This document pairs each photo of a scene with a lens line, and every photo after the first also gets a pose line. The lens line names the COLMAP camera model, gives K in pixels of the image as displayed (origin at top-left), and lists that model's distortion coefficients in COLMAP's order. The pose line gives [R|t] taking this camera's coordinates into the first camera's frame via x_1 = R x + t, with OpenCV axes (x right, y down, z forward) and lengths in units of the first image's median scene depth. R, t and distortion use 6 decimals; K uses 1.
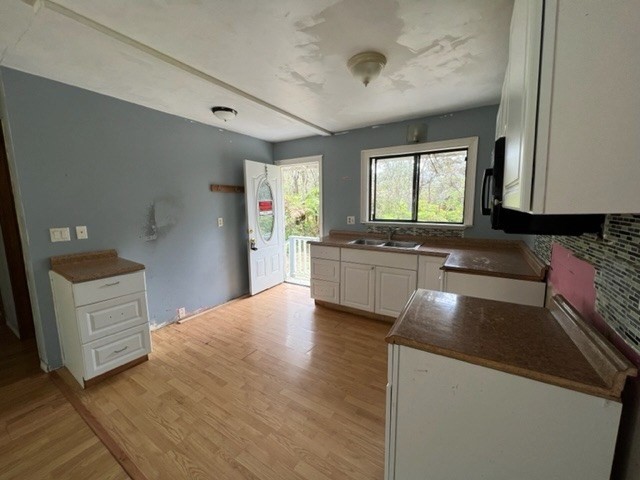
lens RADIAL K [[255.6, 0, 319.0], [0, 255.6, 238.3], [0, 0, 1]] dist [0.000470, -0.000144]
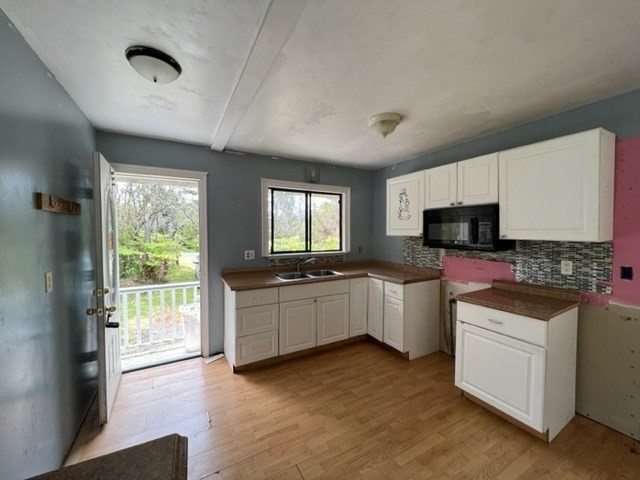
lens RADIAL K [[255.6, 0, 319.0], [0, 255.6, 238.3], [0, 0, 1]] dist [0.000470, -0.000144]
pose [[0.481471, -0.016695, 0.876303, -0.562551], [0.119038, 0.991800, -0.046508, -0.064591], [-0.868341, 0.126706, 0.479510, 0.423373]]
